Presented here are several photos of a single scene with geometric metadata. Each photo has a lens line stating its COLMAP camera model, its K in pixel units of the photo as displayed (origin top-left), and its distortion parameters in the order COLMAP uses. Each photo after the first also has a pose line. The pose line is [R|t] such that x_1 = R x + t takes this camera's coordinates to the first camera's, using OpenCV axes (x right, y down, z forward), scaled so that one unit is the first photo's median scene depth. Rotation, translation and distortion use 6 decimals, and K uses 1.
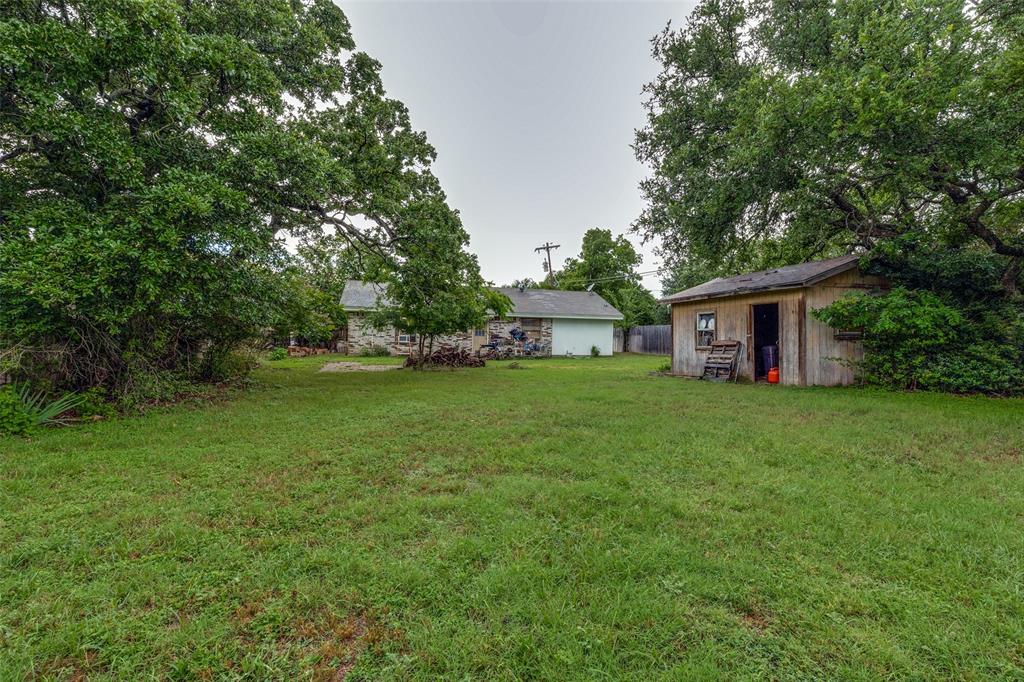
lens RADIAL K [[517.7, 0, 511.2], [0, 517.7, 340.6], [0, 0, 1]] dist [0.001233, 0.000164]
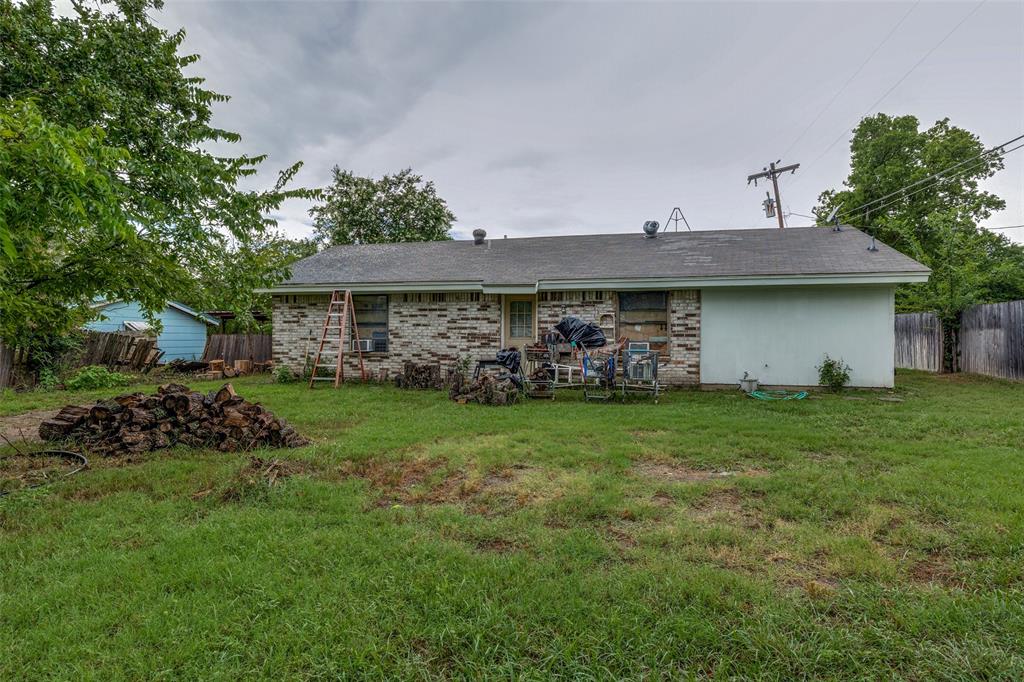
lens RADIAL K [[517.7, 0, 534.8], [0, 517.7, 339.6], [0, 0, 1]] dist [0.001233, 0.000164]
pose [[0.881451, -0.013511, -0.472082, 0.131960], [0.009541, 0.999896, -0.010801, -0.001930], [0.472179, 0.005017, 0.881488, 0.514853]]
